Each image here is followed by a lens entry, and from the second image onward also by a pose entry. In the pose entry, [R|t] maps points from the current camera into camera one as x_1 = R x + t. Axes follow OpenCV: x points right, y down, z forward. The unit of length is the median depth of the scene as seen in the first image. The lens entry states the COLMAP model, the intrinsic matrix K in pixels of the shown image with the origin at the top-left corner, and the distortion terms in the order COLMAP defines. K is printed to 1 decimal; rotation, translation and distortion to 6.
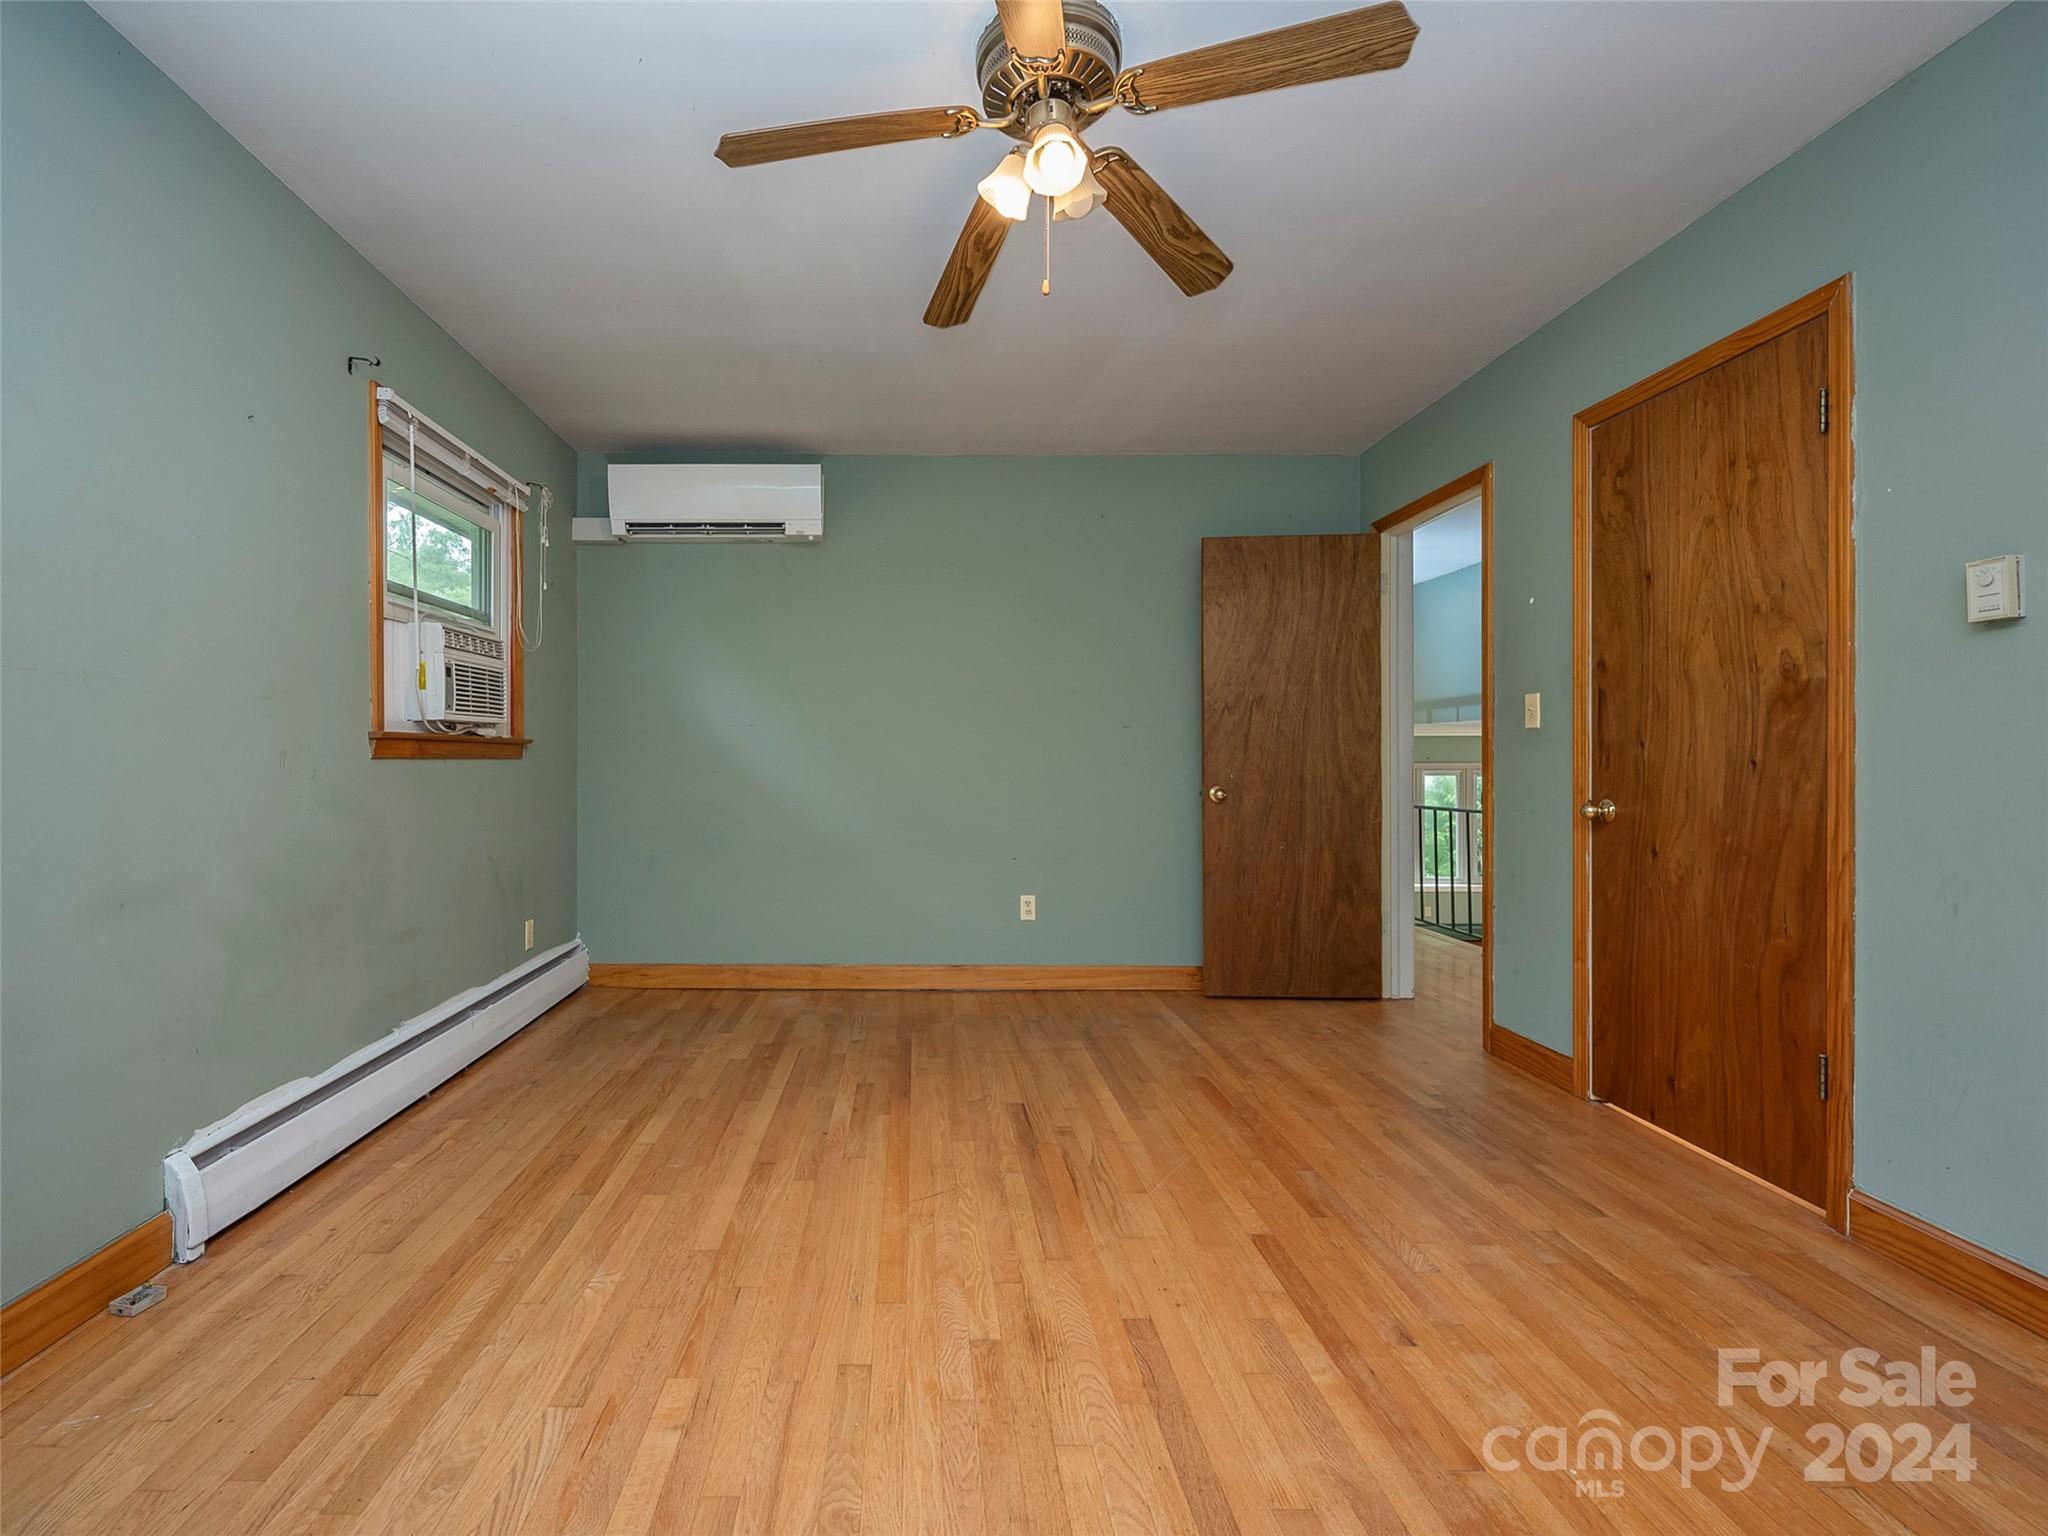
lens RADIAL K [[913.2, 0, 1010.4], [0, 913.2, 762.0], [0, 0, 1]] dist [0.000399, 0.000770]
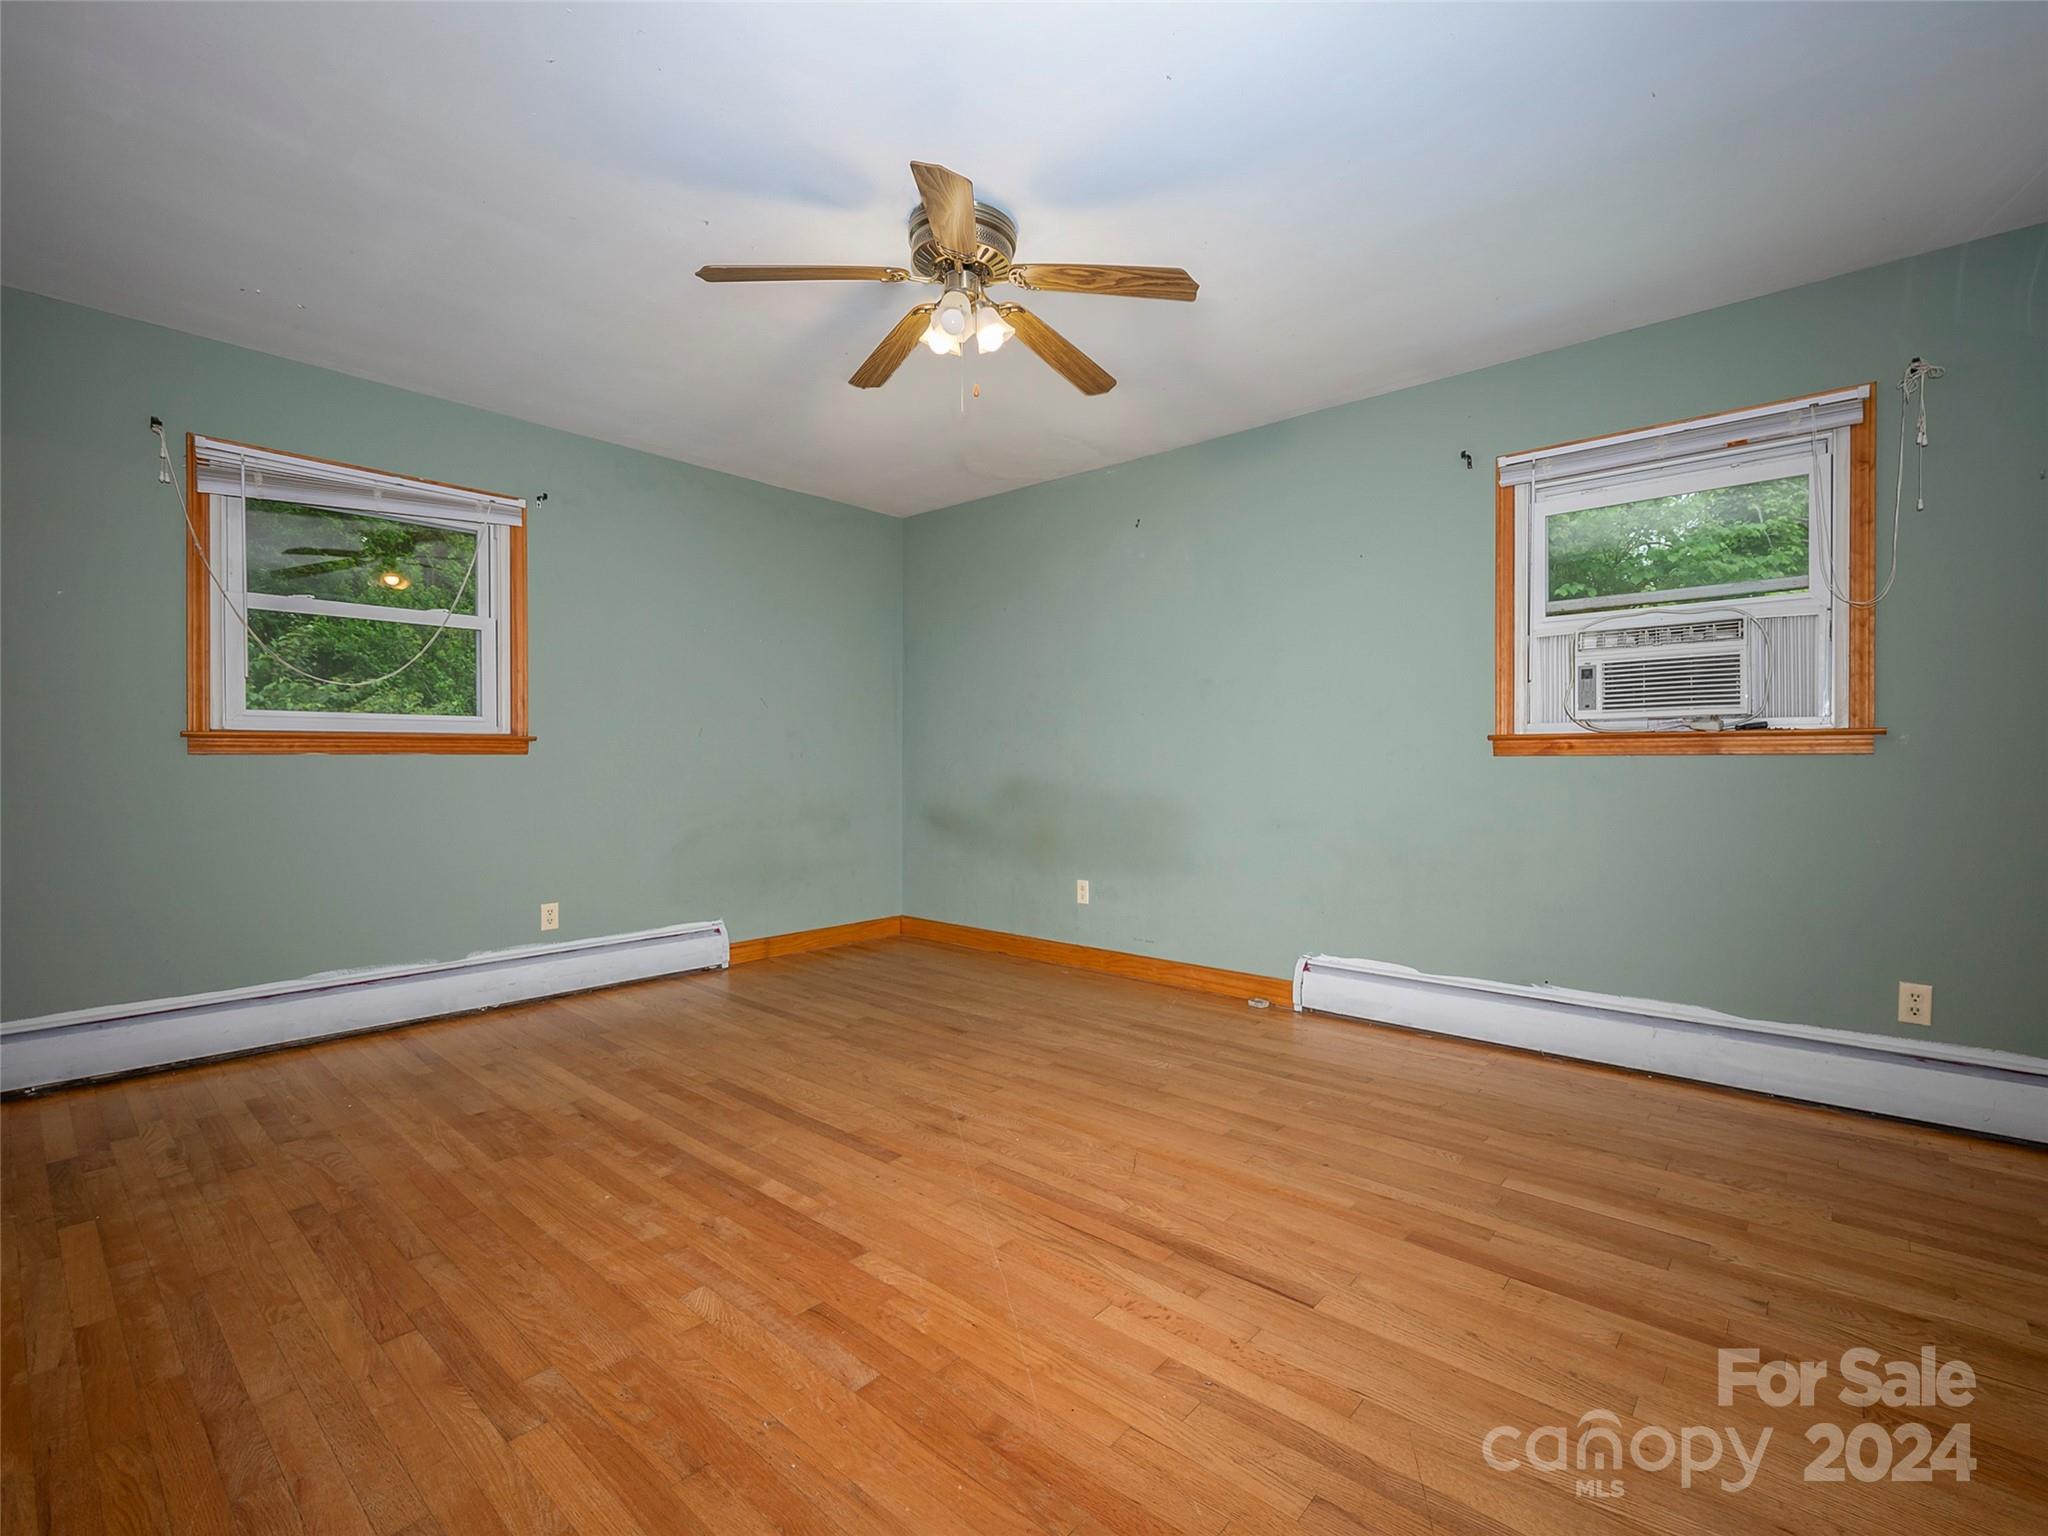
lens RADIAL K [[913.2, 0, 1014.6], [0, 913.2, 767.5], [0, 0, 1]] dist [0.000399, 0.000770]
pose [[-0.728539, 0.006894, -0.684969, 0.798158], [0.000569, 0.999955, 0.009459, -0.000931], [0.685004, 0.006502, -0.728510, 1.785625]]
